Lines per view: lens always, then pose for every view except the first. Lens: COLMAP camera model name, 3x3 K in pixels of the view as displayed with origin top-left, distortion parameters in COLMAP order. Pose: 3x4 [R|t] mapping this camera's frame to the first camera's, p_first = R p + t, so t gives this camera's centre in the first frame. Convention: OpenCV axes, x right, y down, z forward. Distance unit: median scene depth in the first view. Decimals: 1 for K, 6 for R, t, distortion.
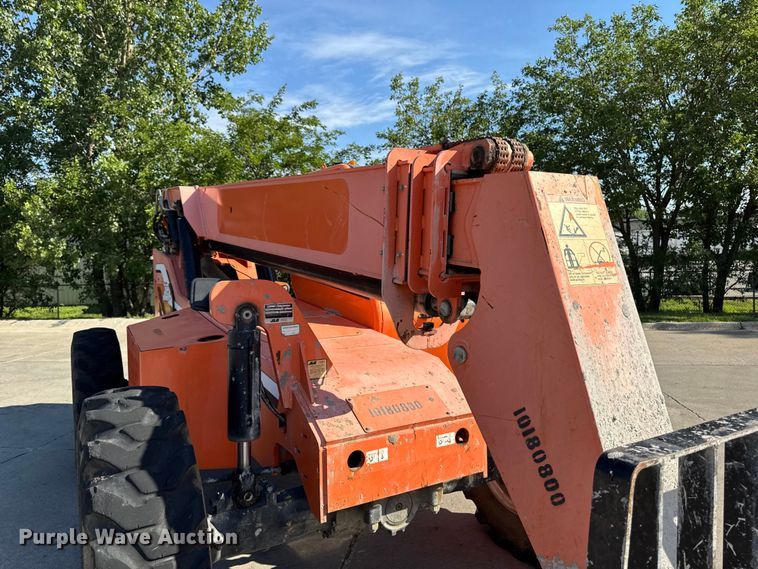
lens RADIAL K [[544.0, 0, 379.0], [0, 544.0, 284.5], [0, 0, 1]] dist [0.072539, -0.095113]
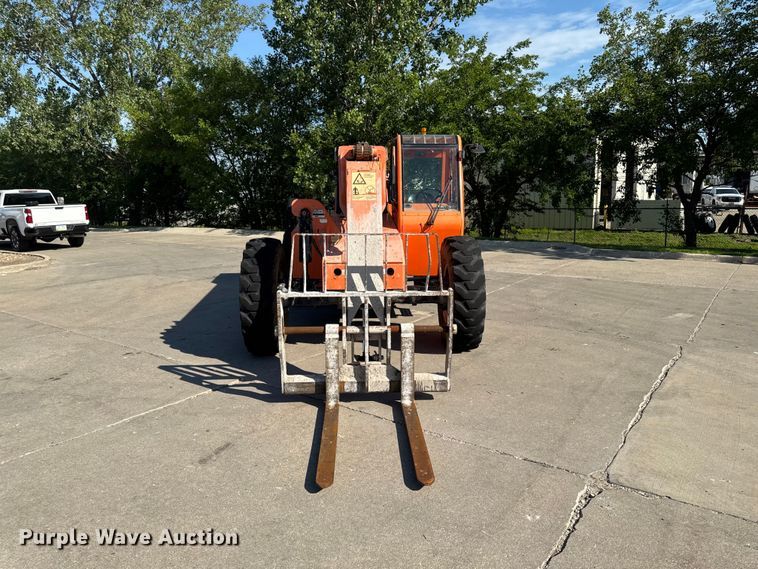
lens RADIAL K [[556.0, 0, 385.0], [0, 556.0, 310.8], [0, 0, 1]] dist [-0.005720, -0.005041]
pose [[0.883944, 0.109977, -0.454475, 1.222945], [-0.031065, 0.983612, 0.177600, 0.031165], [0.466559, -0.142870, 0.872875, -1.055898]]
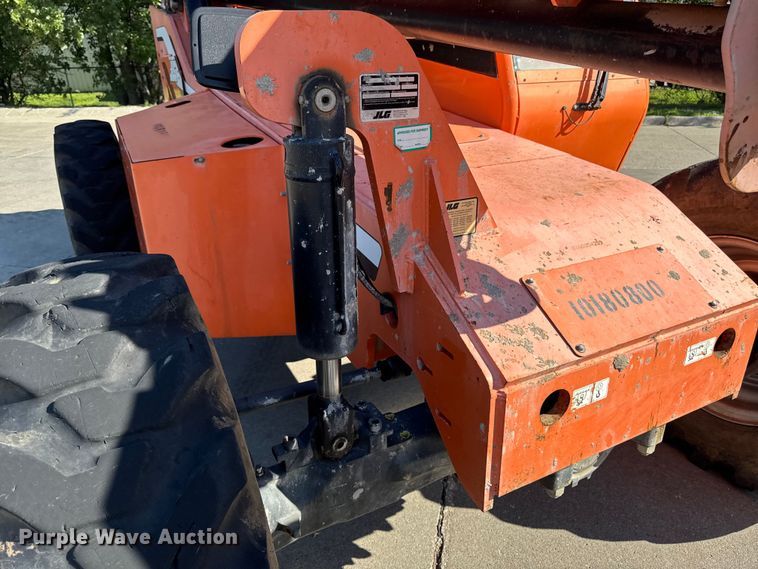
lens RADIAL K [[538.6, 0, 380.2], [0, 538.6, 292.7], [0, 0, 1]] dist [0.105848, -0.130864]
pose [[0.998666, 0.023050, -0.046197, -0.166143], [-0.004059, 0.927086, 0.374828, 0.032766], [0.051469, -0.374141, 0.925943, 0.518499]]
